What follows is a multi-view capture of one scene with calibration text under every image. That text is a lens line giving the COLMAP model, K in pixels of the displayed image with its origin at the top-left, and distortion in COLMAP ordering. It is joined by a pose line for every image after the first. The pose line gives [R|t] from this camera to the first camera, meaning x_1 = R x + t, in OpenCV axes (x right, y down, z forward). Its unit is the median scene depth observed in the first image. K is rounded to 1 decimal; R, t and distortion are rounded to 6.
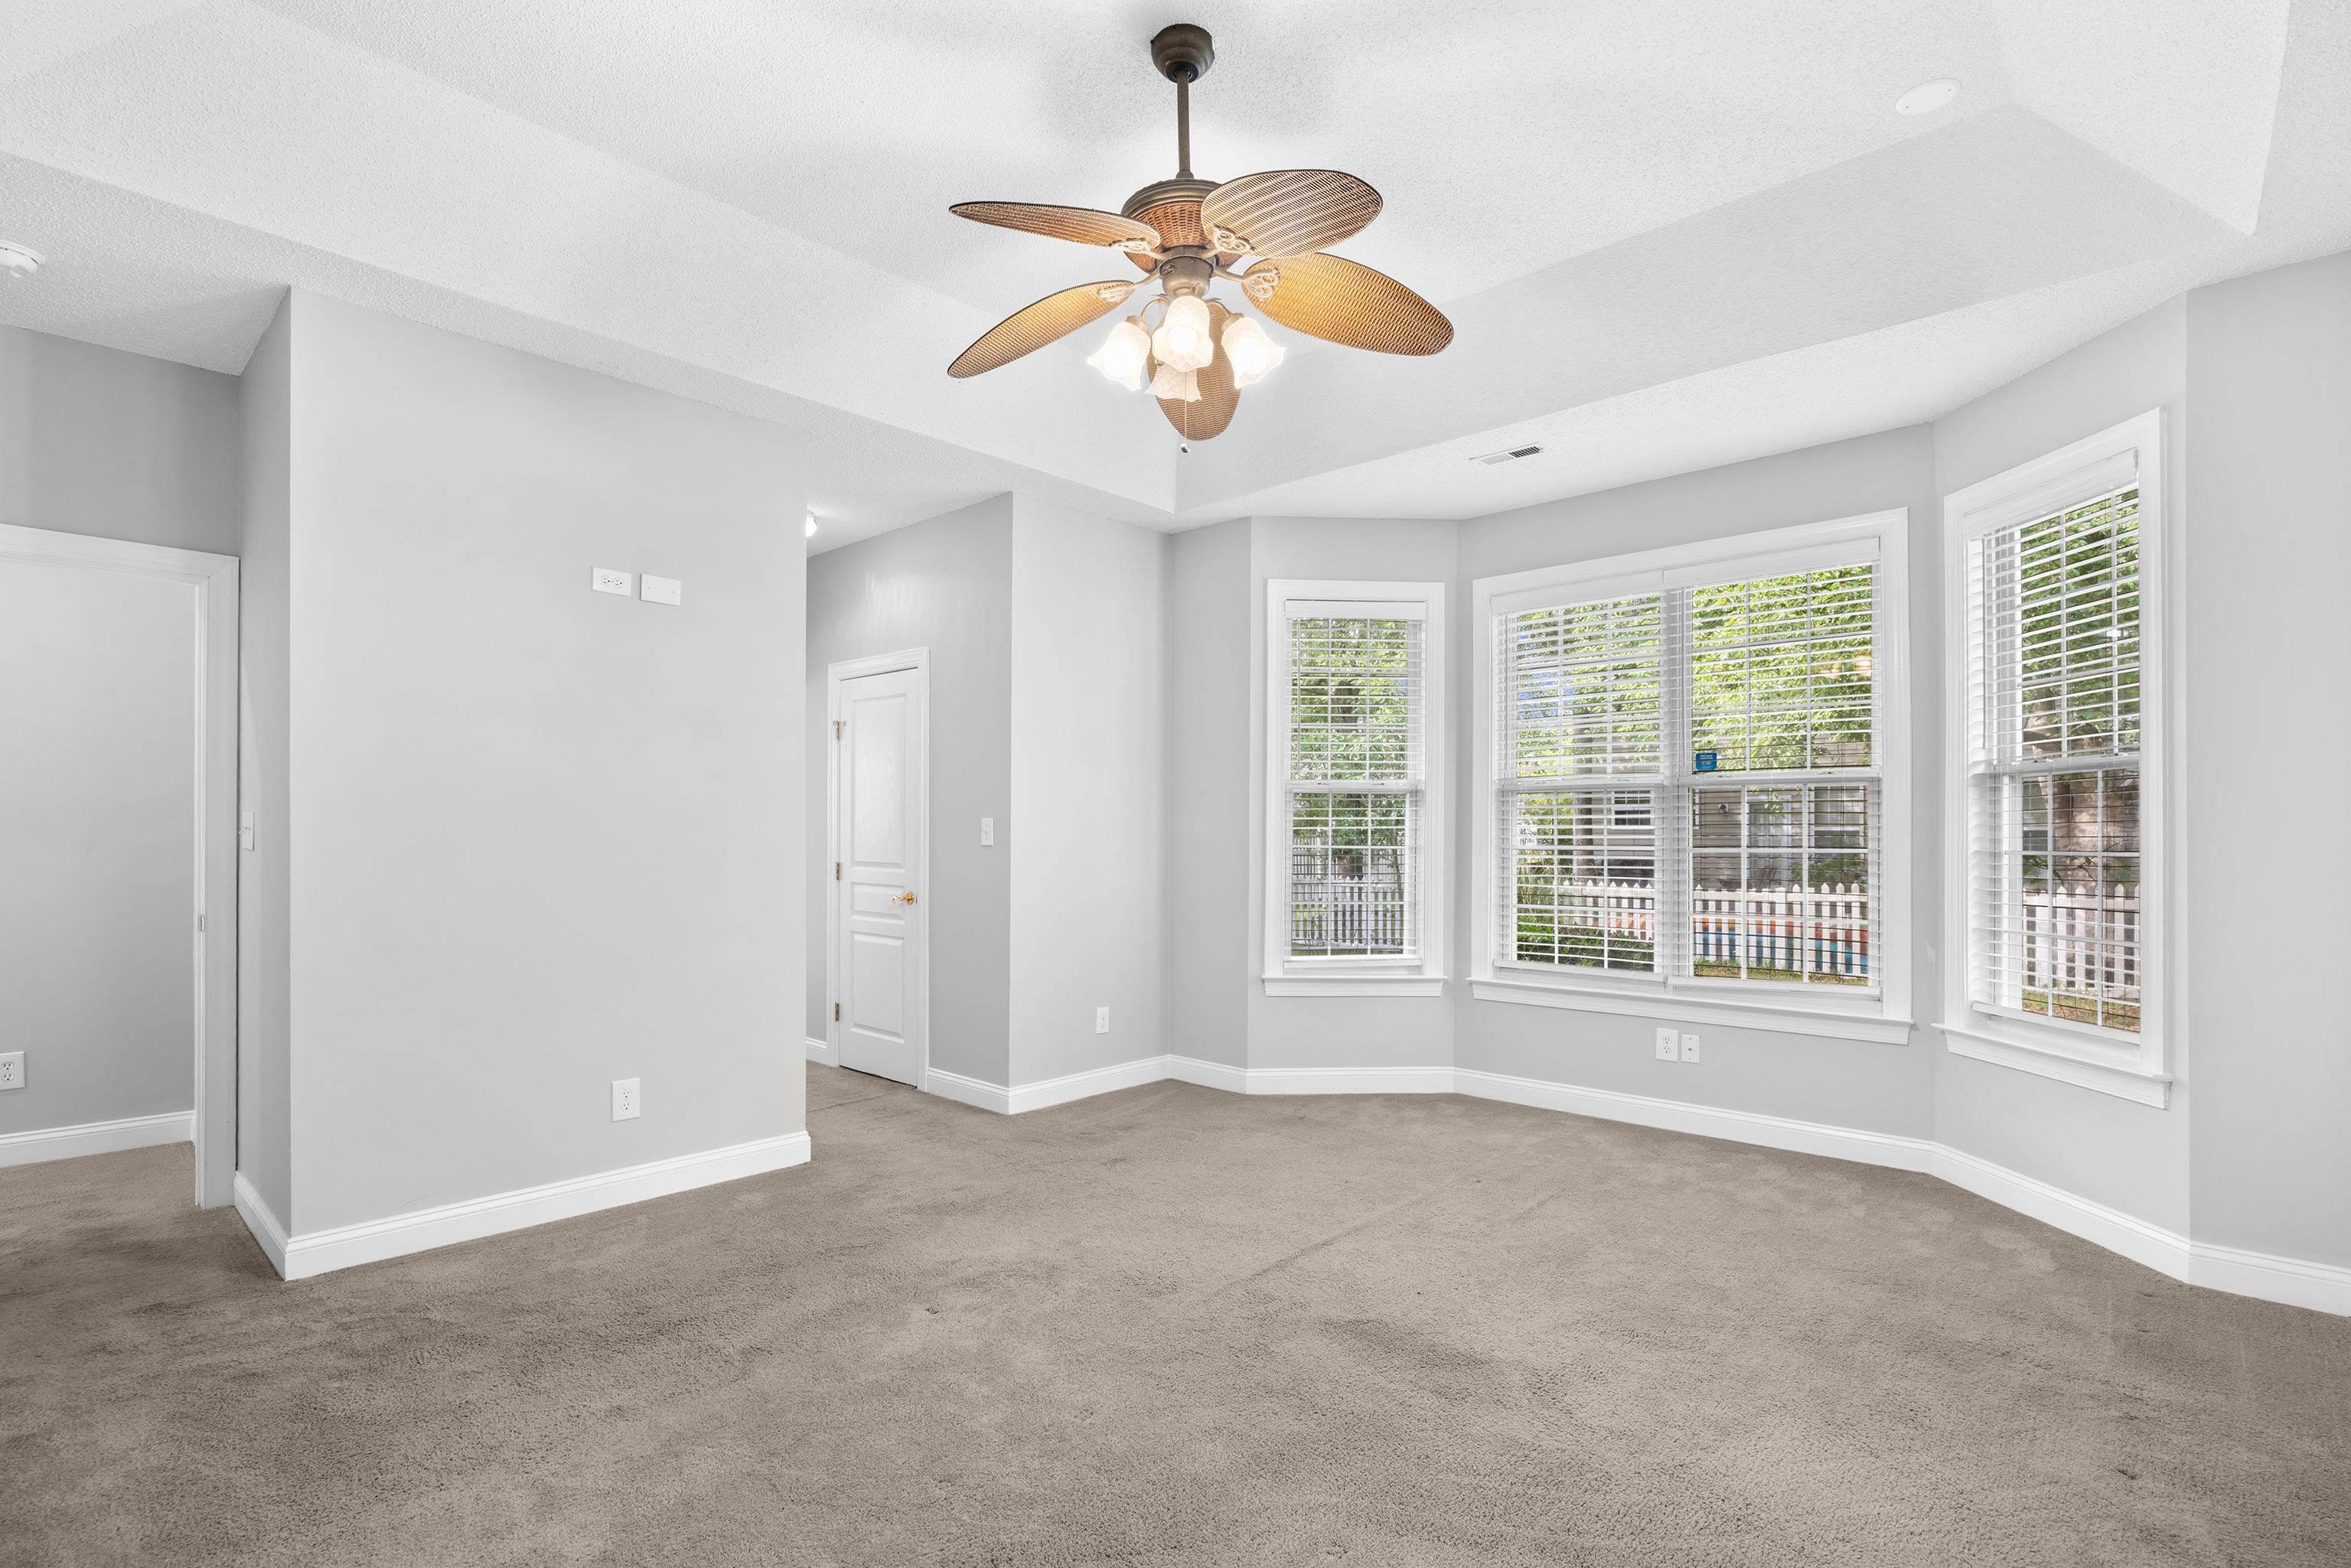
lens RADIAL K [[1114.7, 0, 1163.4], [0, 1114.7, 844.1], [0, 0, 1]] dist [-0.008426, -0.000284]
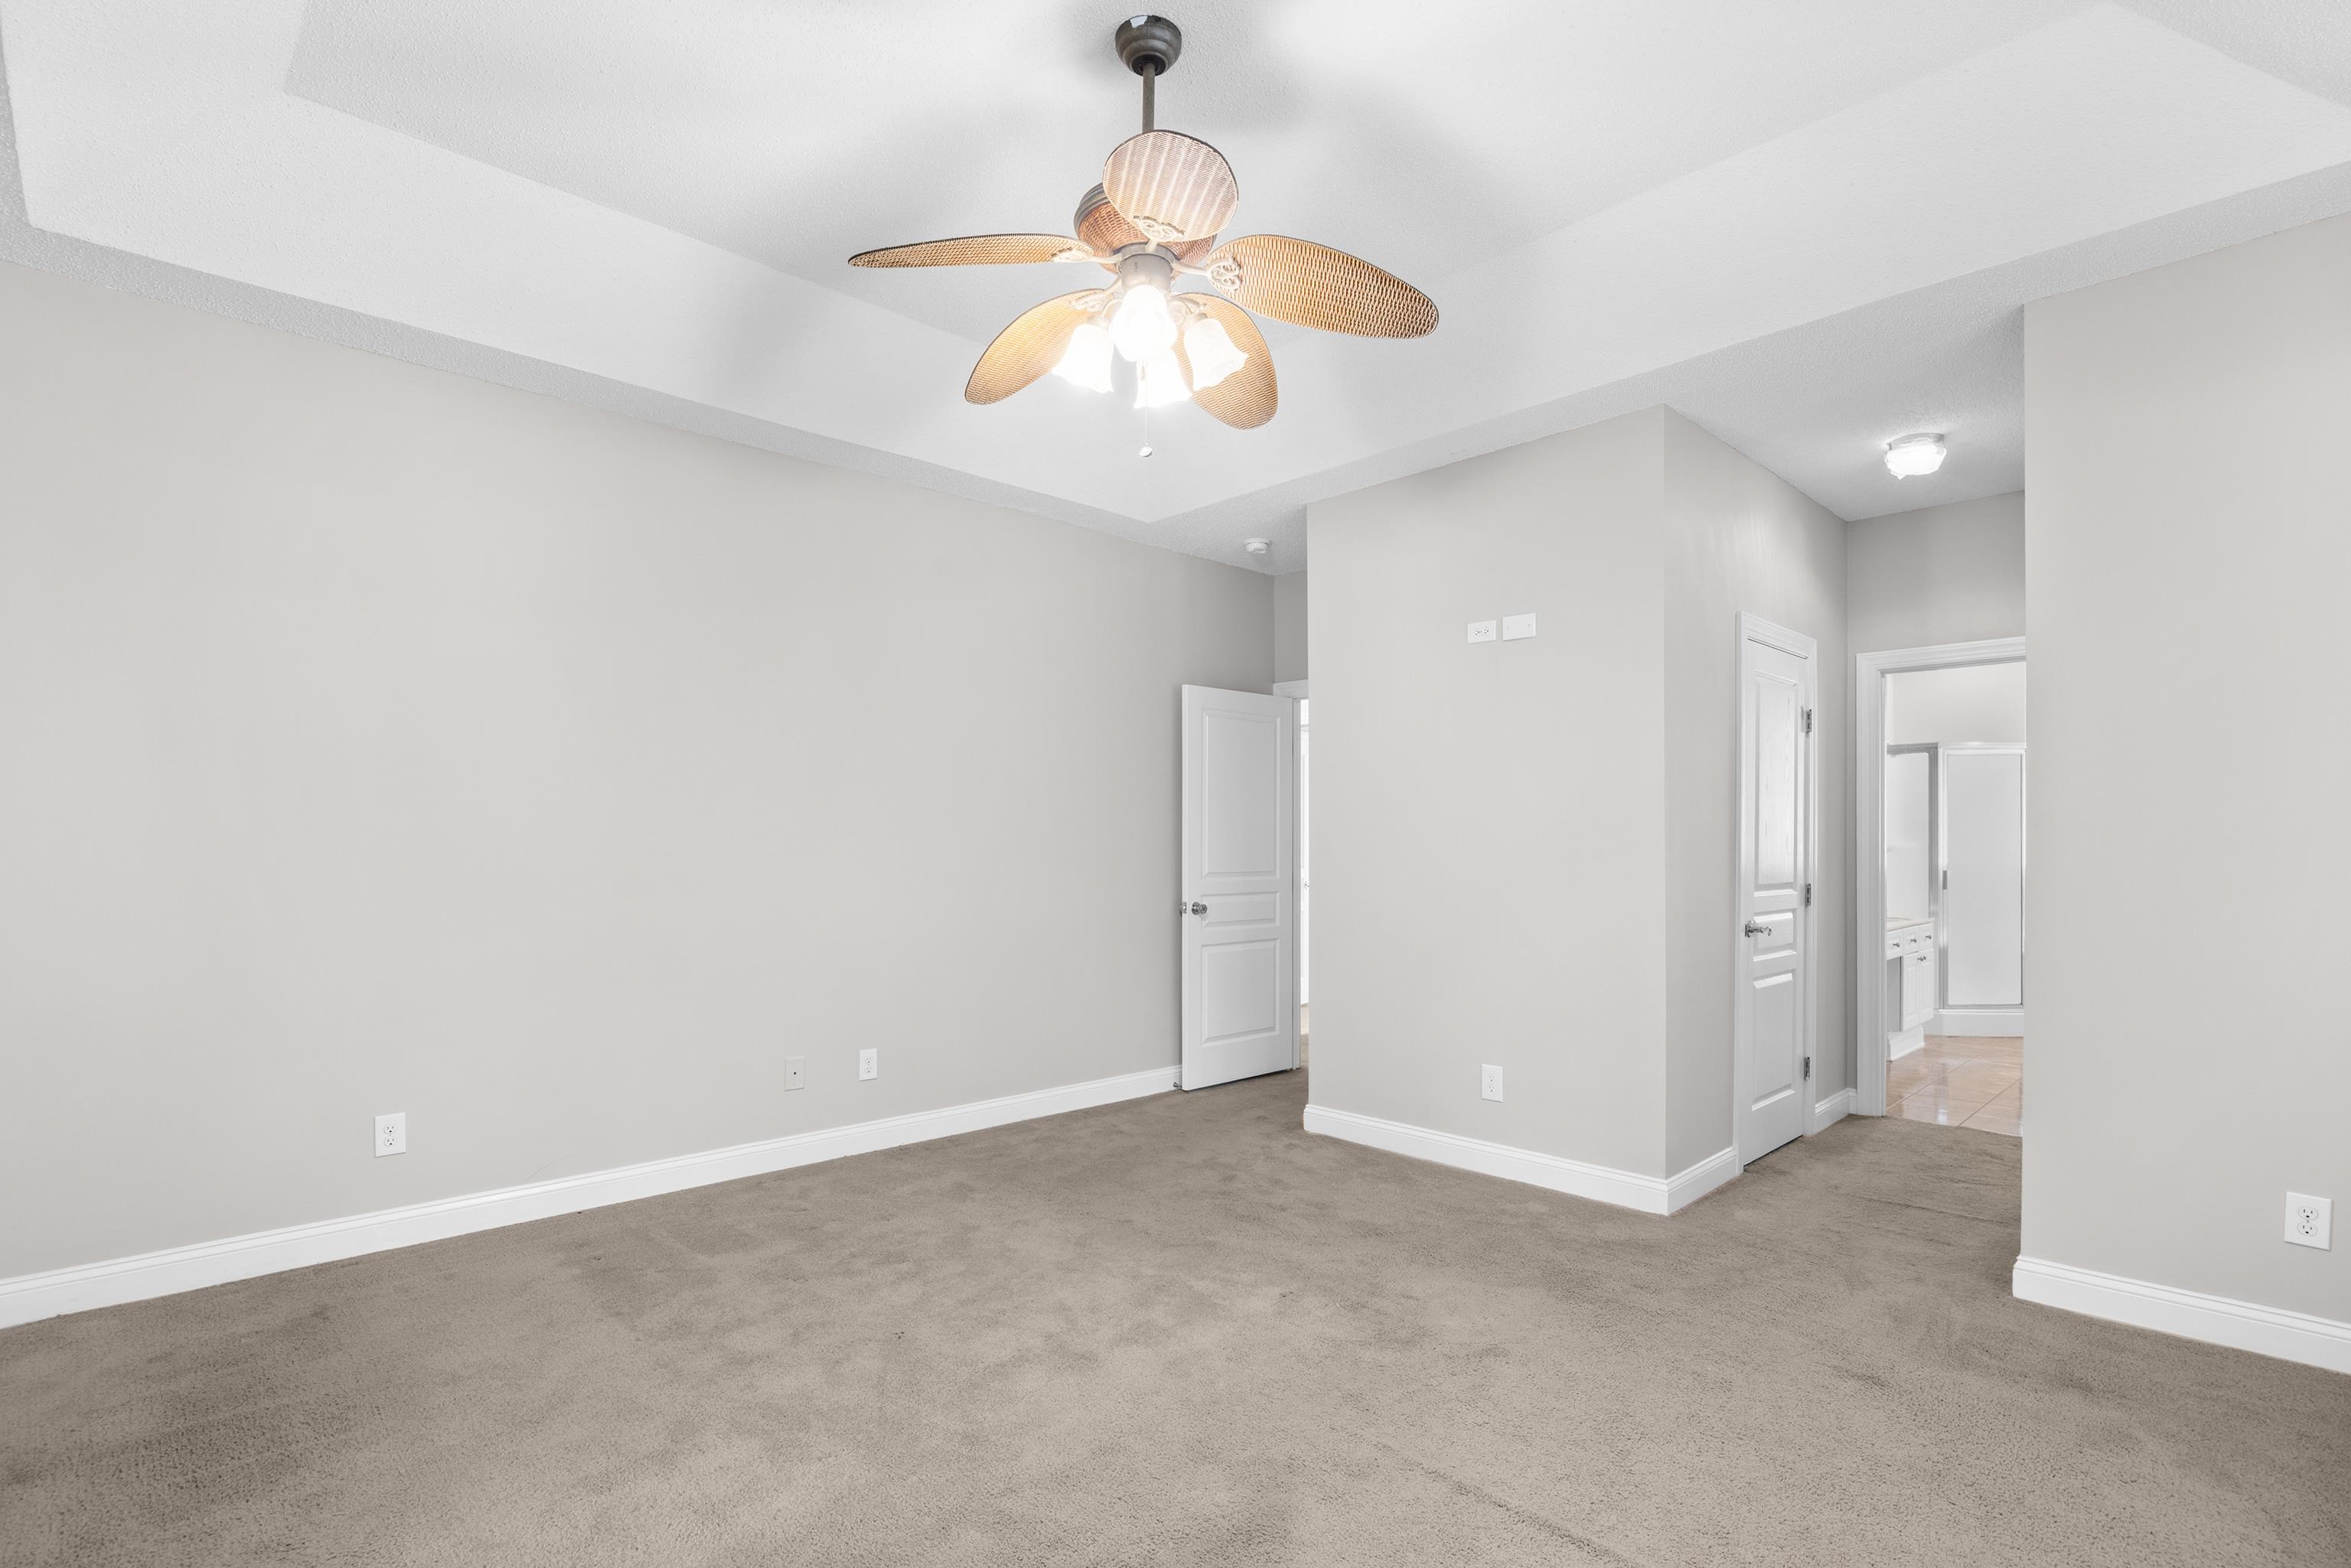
lens RADIAL K [[1114.7, 0, 1163.4], [0, 1114.7, 844.1], [0, 0, 1]] dist [-0.008426, -0.000284]
pose [[-0.059475, -0.003048, -0.998225, 0.802417], [-0.008152, 0.999963, -0.002568, -0.010116], [0.998197, 0.007985, -0.059498, 0.866391]]
